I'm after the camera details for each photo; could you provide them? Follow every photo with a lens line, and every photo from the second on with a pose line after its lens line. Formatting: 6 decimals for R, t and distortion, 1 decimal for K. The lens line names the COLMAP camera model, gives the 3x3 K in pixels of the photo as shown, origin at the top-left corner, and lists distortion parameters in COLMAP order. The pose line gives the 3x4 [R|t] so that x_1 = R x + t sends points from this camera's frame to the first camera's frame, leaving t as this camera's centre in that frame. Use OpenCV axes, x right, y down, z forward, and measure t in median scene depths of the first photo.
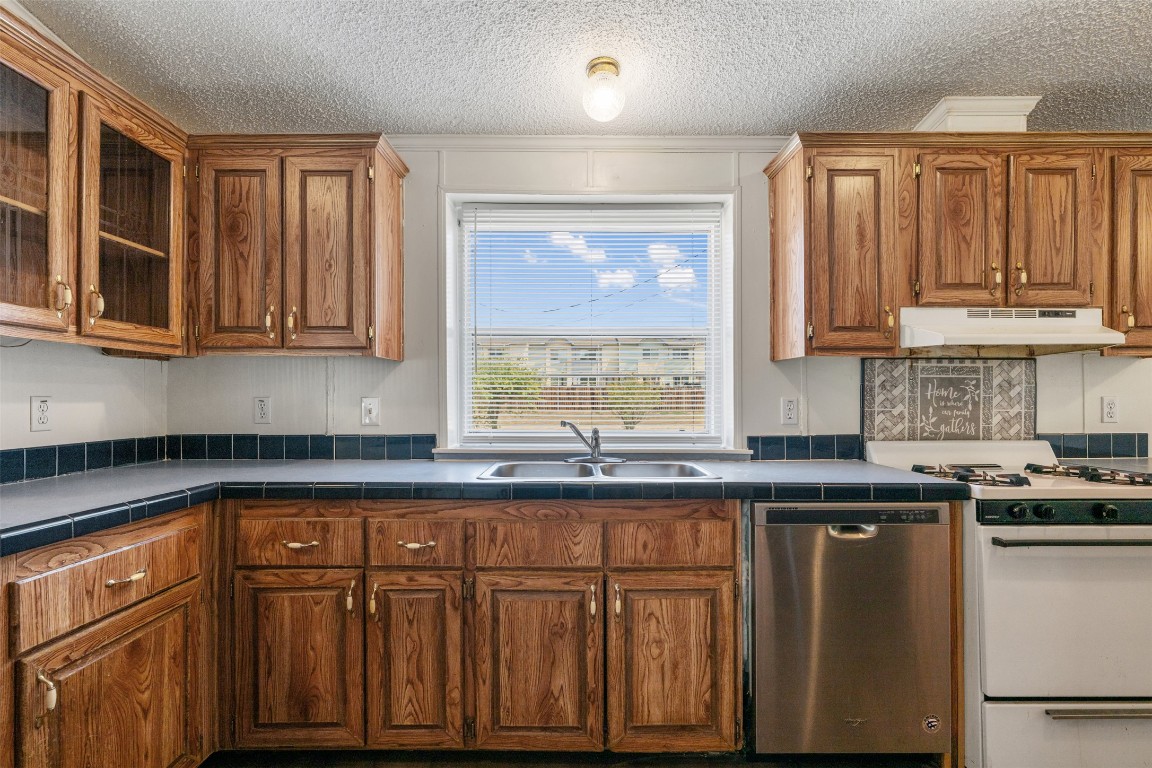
lens RADIAL K [[539.2, 0, 576.1], [0, 539.2, 392.9], [0, 0, 1]] dist [0.000367, -0.001128]
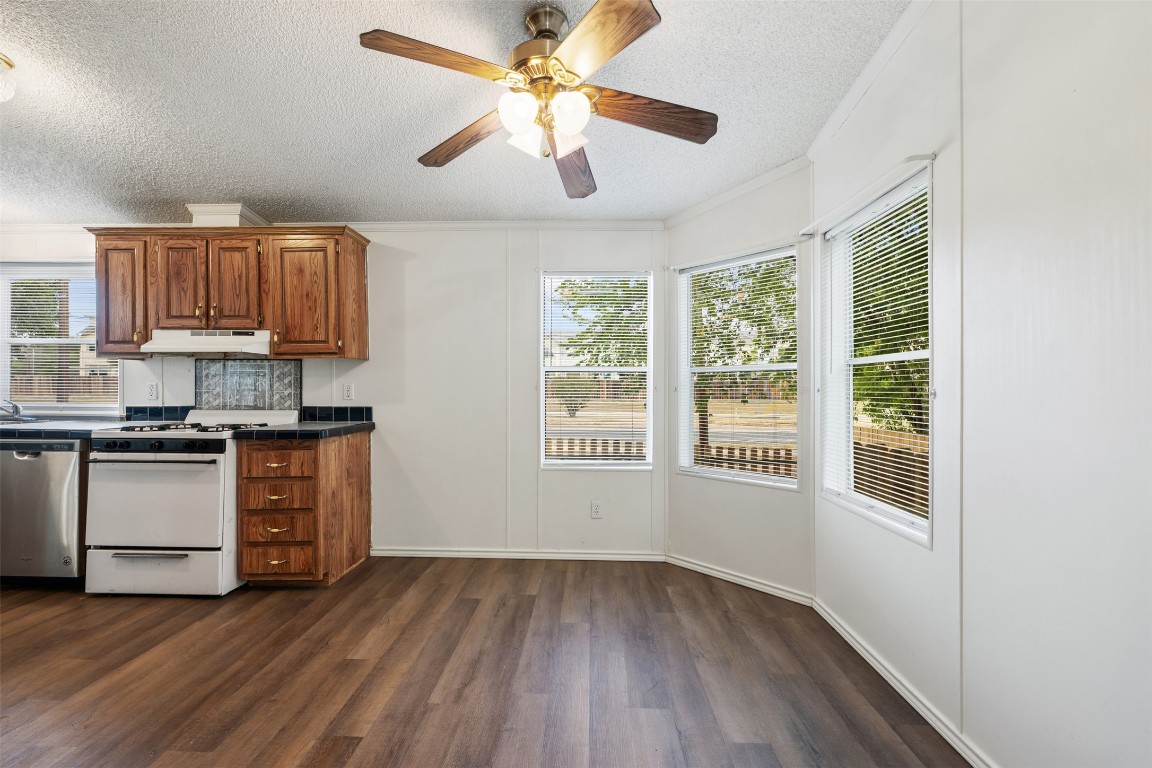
lens RADIAL K [[459.0, 0, 572.8], [0, 459.0, 386.6], [0, 0, 1]] dist [-0.000927, -0.000141]
pose [[0.999324, 0.005744, -0.036312, 1.974480], [-0.005651, 0.999980, 0.002665, 0.009758], [0.036326, -0.002458, 0.999337, -0.395928]]
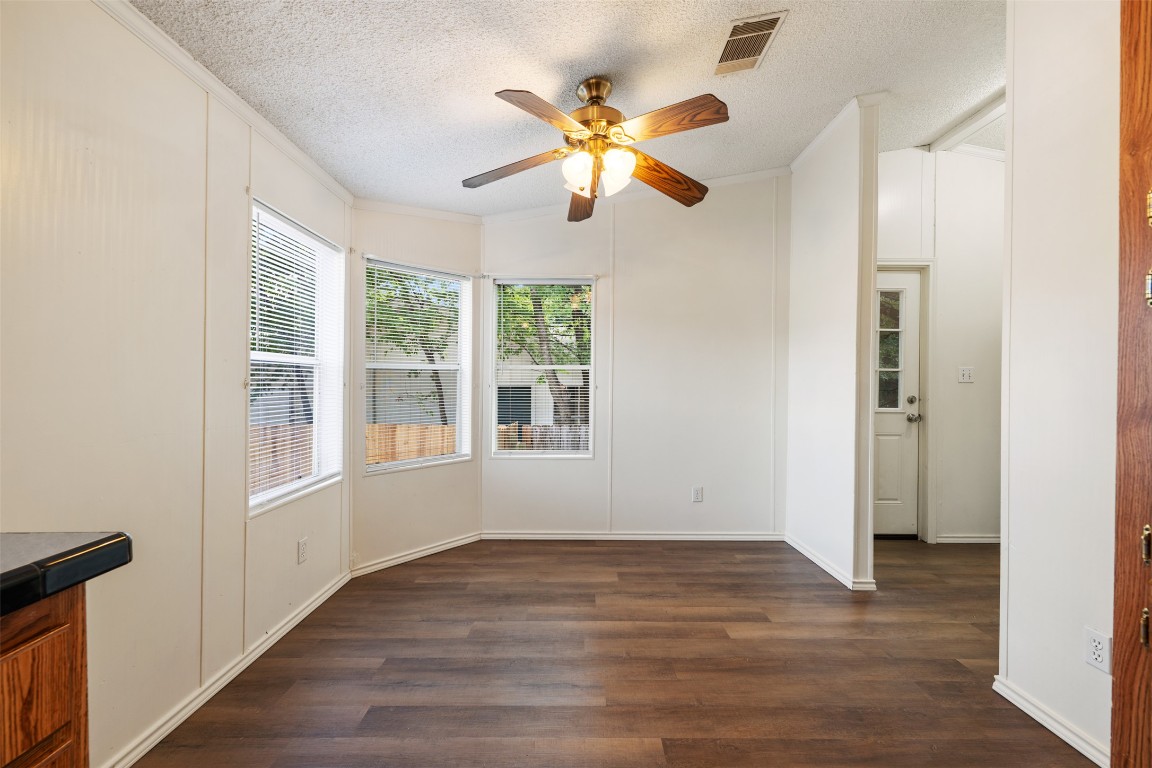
lens RADIAL K [[459.0, 0, 582.4], [0, 459.0, 385.9], [0, 0, 1]] dist [-0.000927, -0.000141]
pose [[-0.017033, 0.002768, 0.999851, 0.864239], [-0.014400, 0.999892, -0.003014, 0.021942], [-0.999751, -0.014449, -0.016991, 0.491602]]
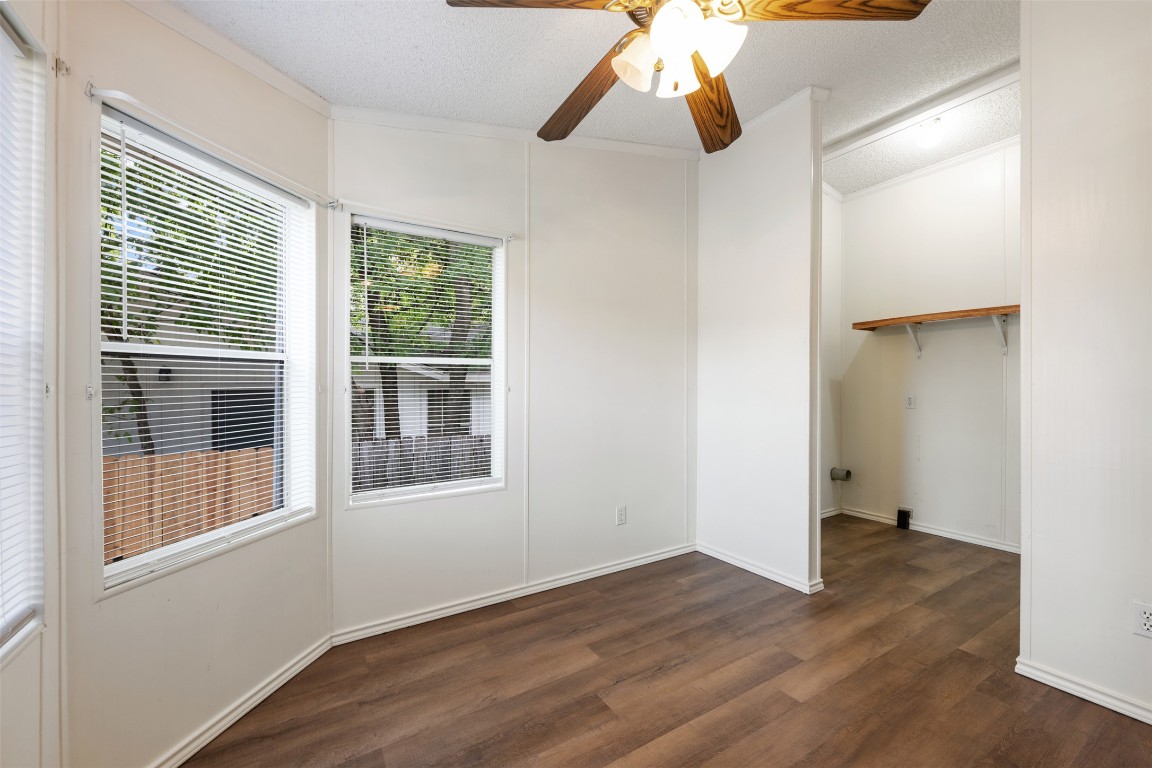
lens RADIAL K [[459.0, 0, 568.8], [0, 459.0, 388.7], [0, 0, 1]] dist [-0.000927, -0.000141]
pose [[-0.533973, 0.005770, 0.845482, 1.423891], [0.000402, 0.999978, -0.006571, 0.026692], [-0.845502, -0.003169, -0.533963, 0.925865]]
